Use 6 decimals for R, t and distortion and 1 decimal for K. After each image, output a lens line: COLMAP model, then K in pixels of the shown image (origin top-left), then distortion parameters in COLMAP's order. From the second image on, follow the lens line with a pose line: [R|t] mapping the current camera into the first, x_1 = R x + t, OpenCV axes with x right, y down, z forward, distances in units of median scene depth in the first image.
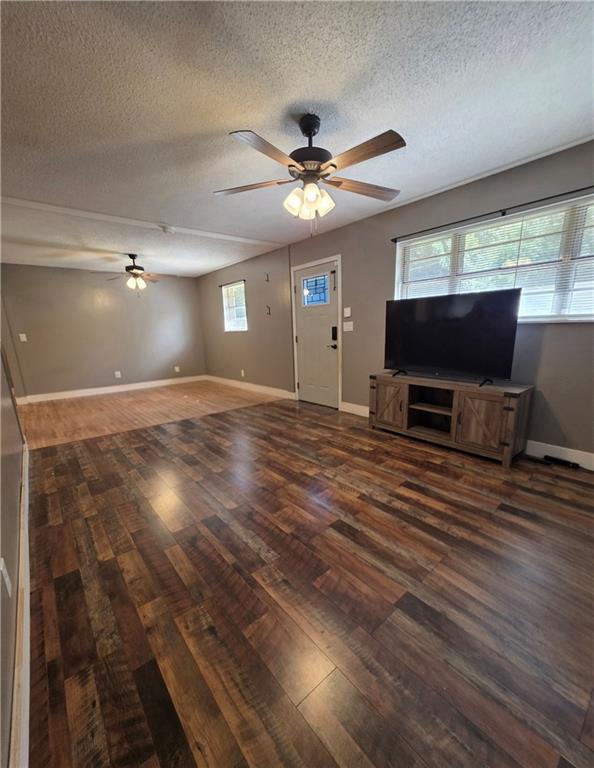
lens RADIAL K [[299.2, 0, 297.4], [0, 299.2, 399.9], [0, 0, 1]] dist [-0.015884, 0.000252]
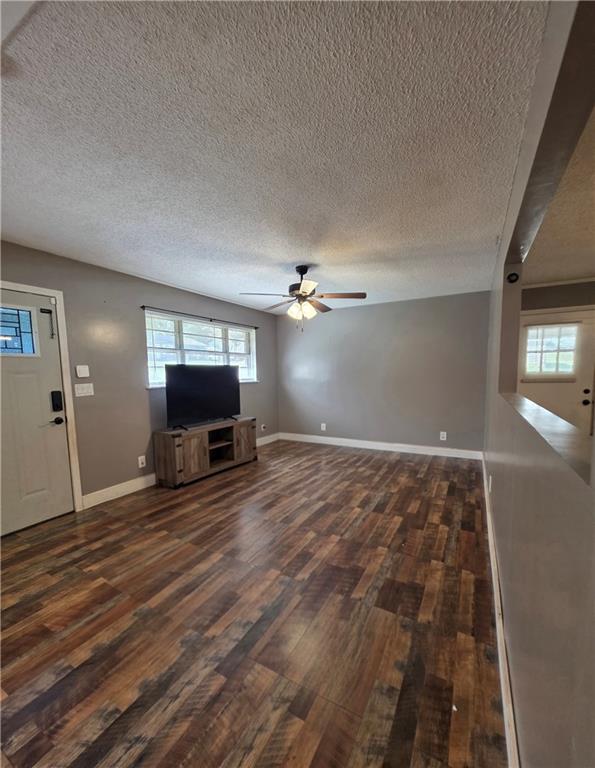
lens RADIAL K [[299.2, 0, 297.9], [0, 299.2, 399.9], [0, 0, 1]] dist [-0.015884, 0.000252]
pose [[-0.307771, -0.055717, 0.949828, -0.983527], [0.247296, 0.959291, 0.136403, -0.272843], [-0.918761, 0.276870, -0.281464, 1.038462]]
